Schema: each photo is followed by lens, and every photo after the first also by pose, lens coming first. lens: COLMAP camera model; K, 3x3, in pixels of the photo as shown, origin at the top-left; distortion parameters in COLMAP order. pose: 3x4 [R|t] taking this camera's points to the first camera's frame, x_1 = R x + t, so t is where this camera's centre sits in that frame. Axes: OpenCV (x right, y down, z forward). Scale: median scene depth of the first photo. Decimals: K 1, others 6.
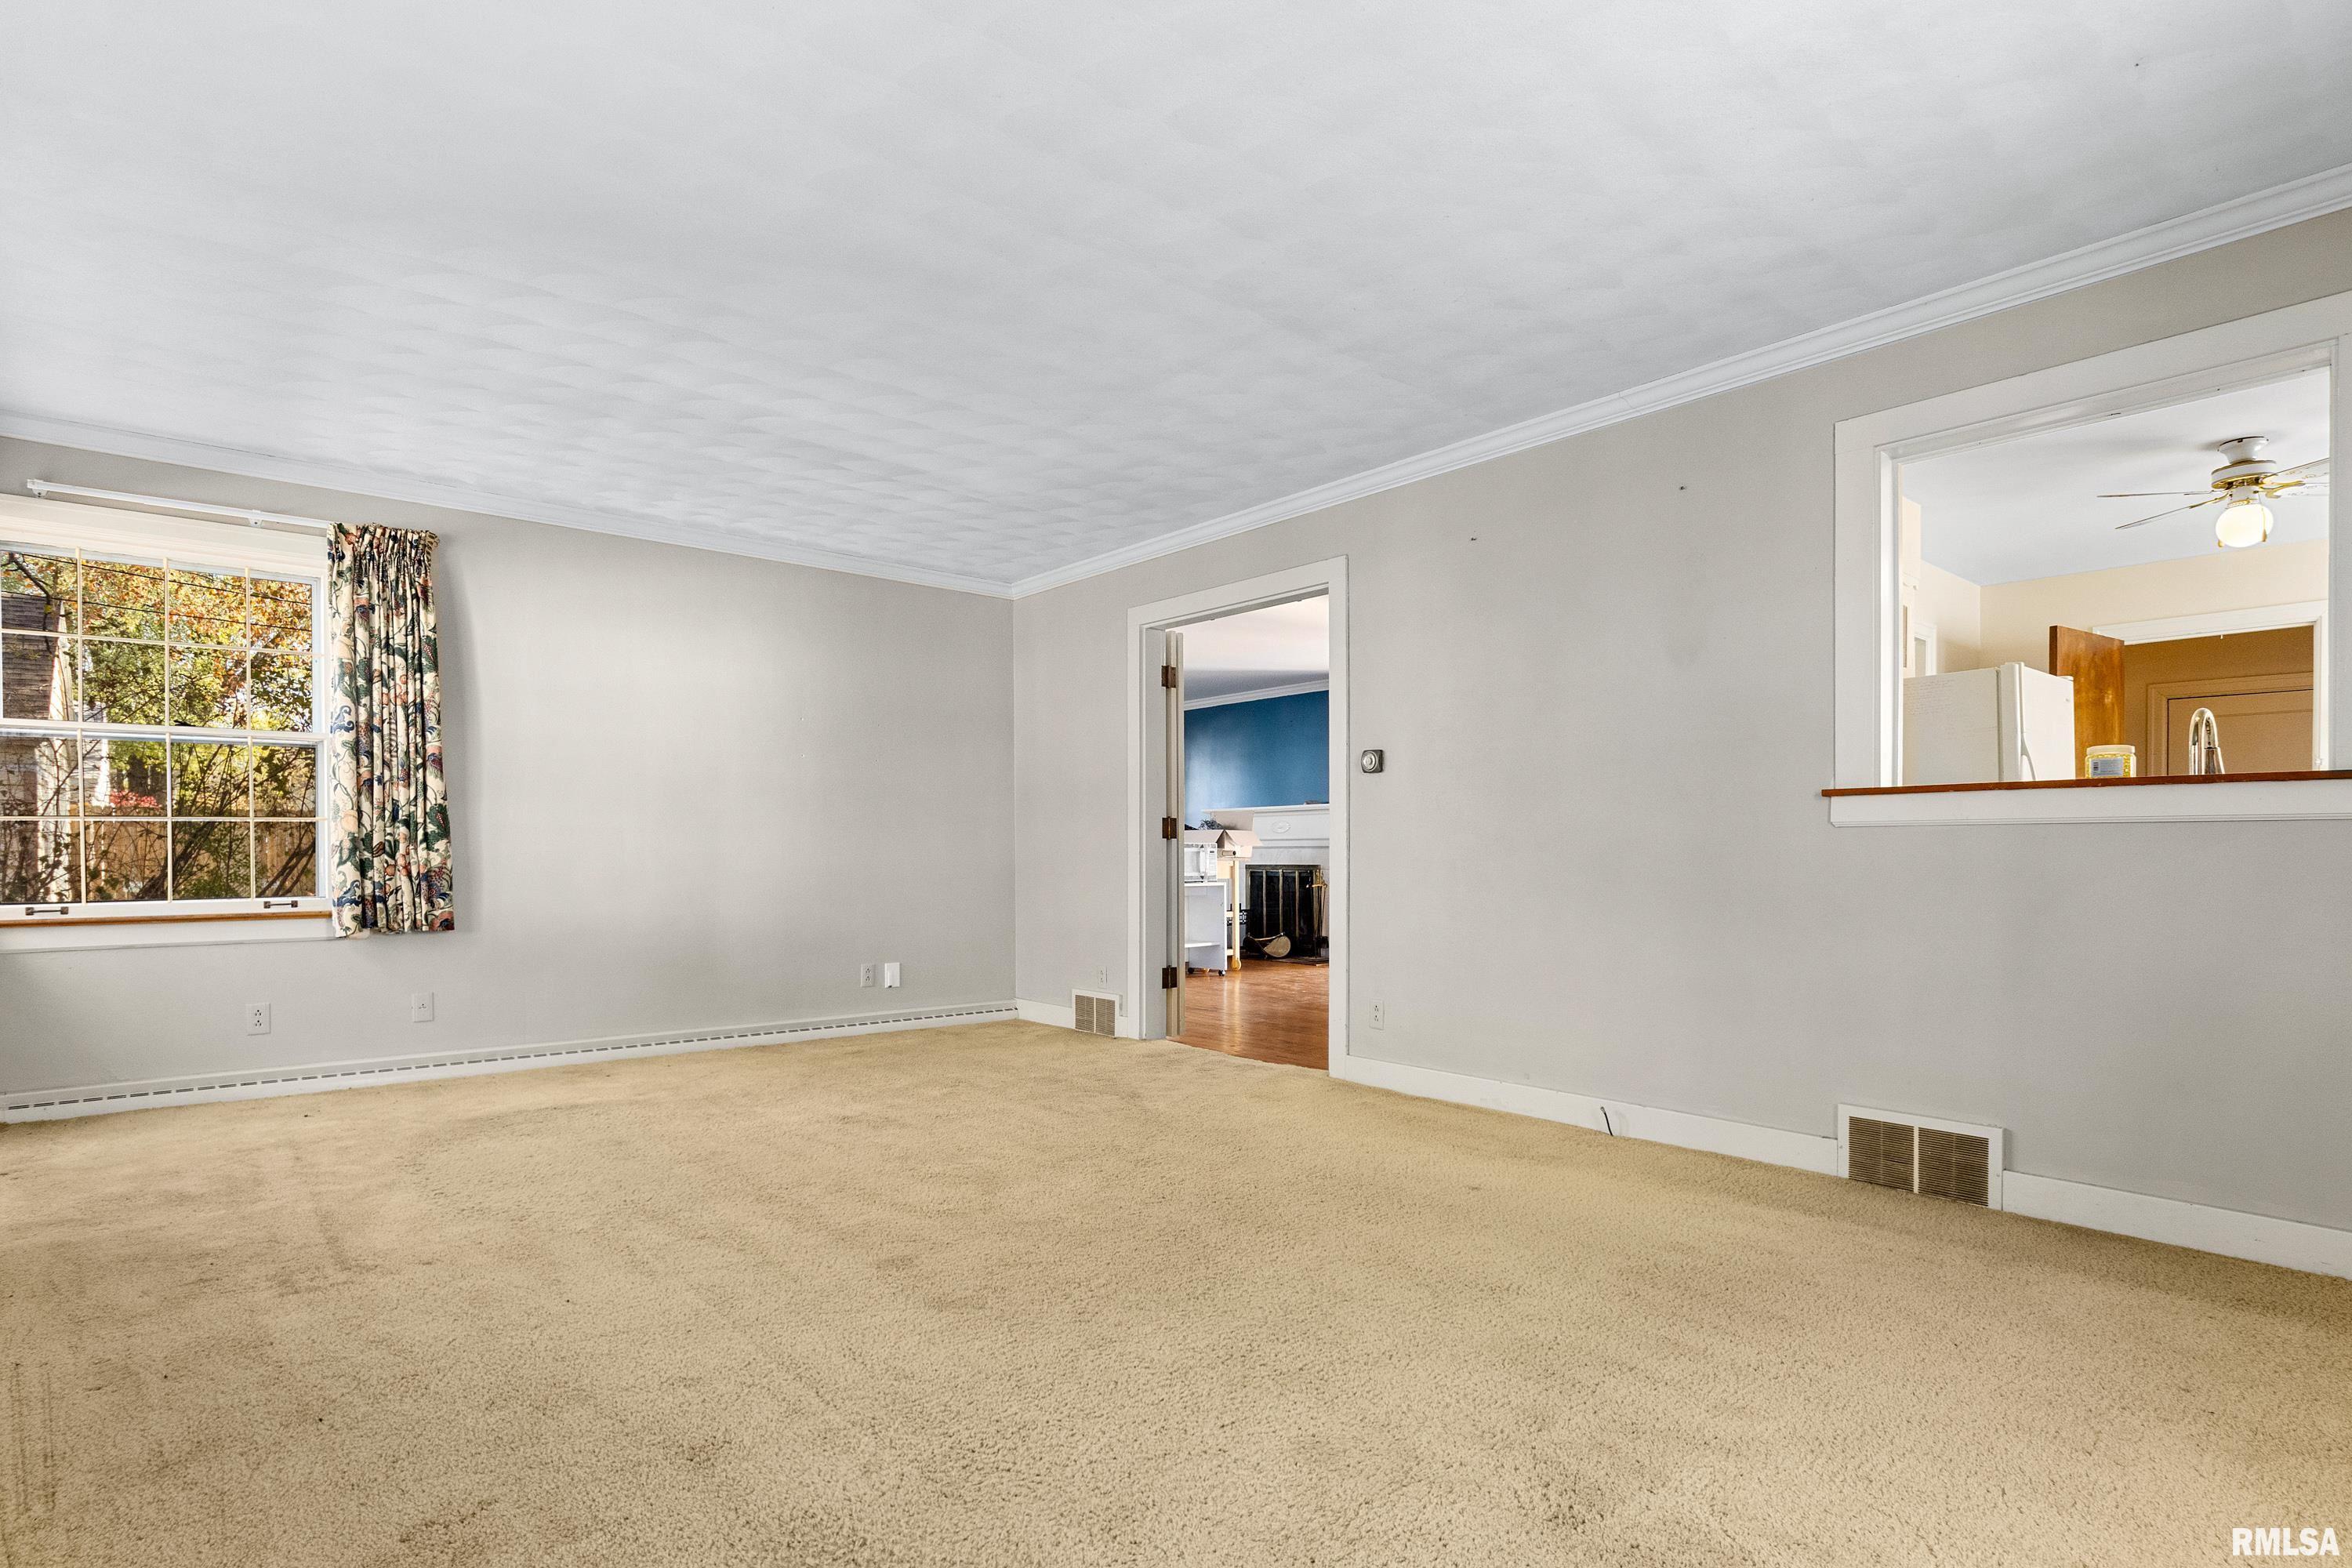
lens RADIAL K [[1168.5, 0, 1173.5], [0, 1168.5, 849.0], [0, 0, 1]] dist [-0.000299, -0.000121]
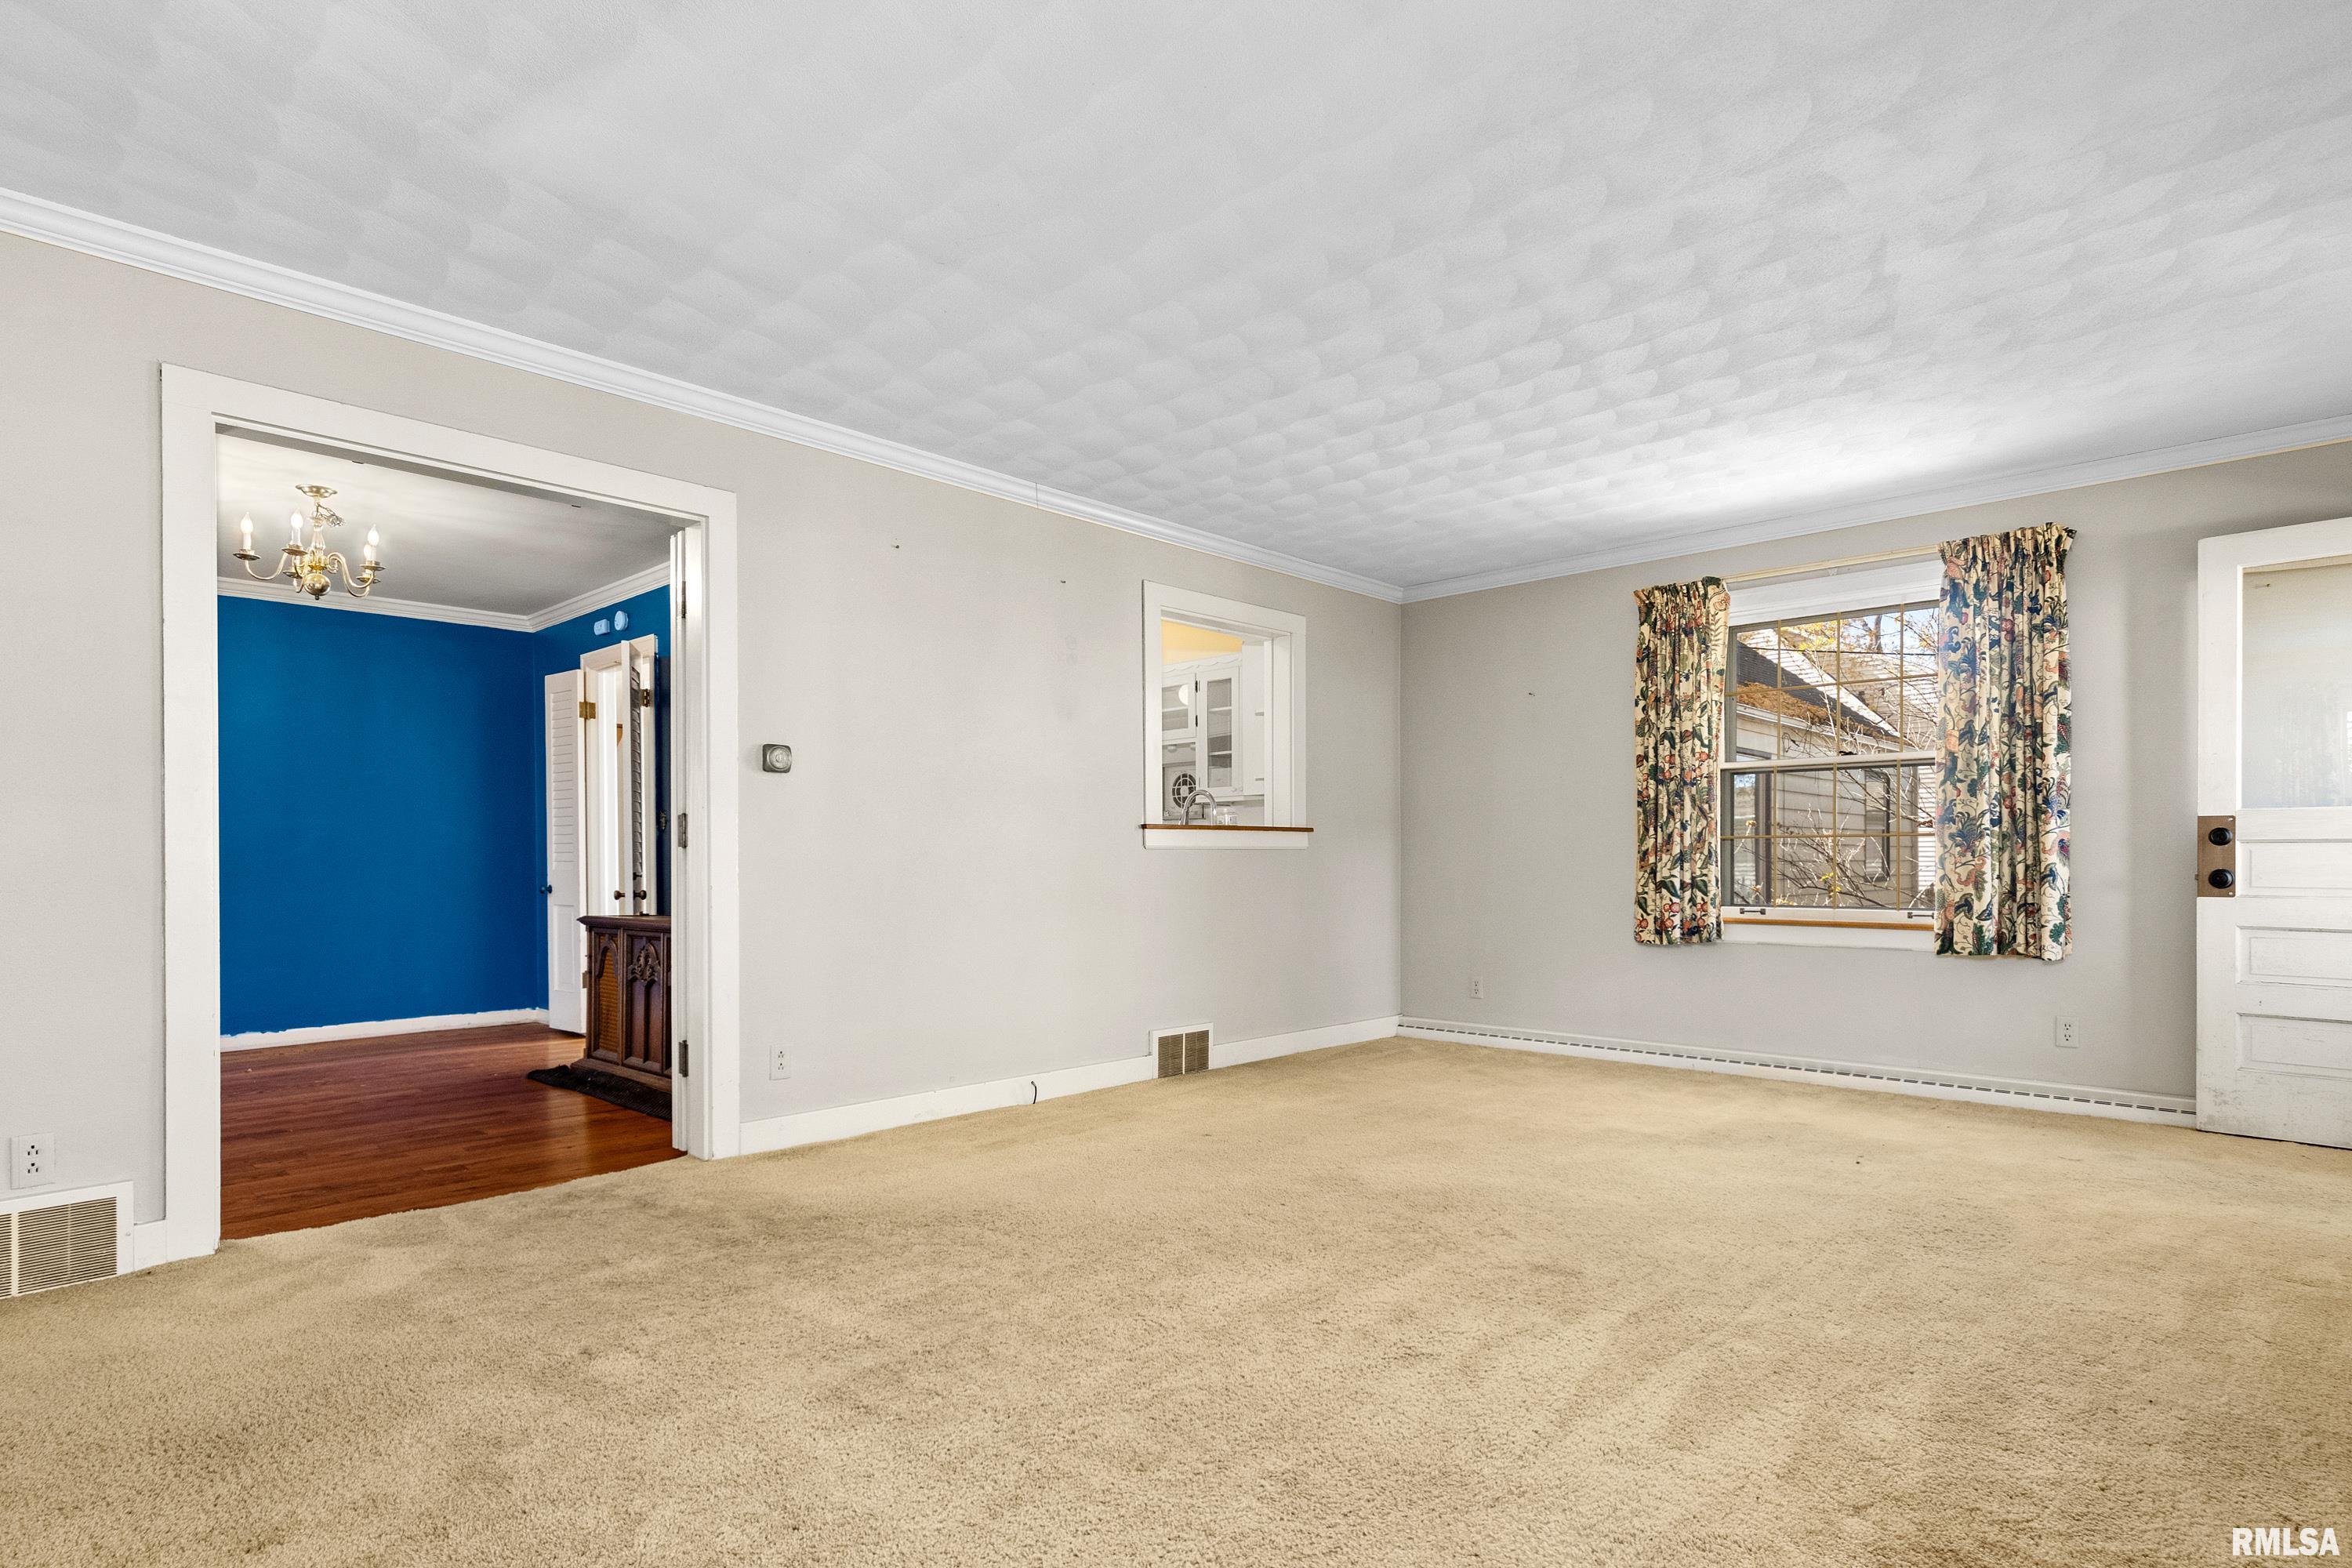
lens RADIAL K [[1177.8, 0, 1172.6], [0, 1177.8, 872.8], [0, 0, 1]] dist [-0.000251, -0.000033]
pose [[-0.085933, -0.006958, 0.996277, -0.379169], [0.002706, 0.999970, 0.007217, 0.000170], [-0.996297, 0.003316, -0.085911, 0.435263]]
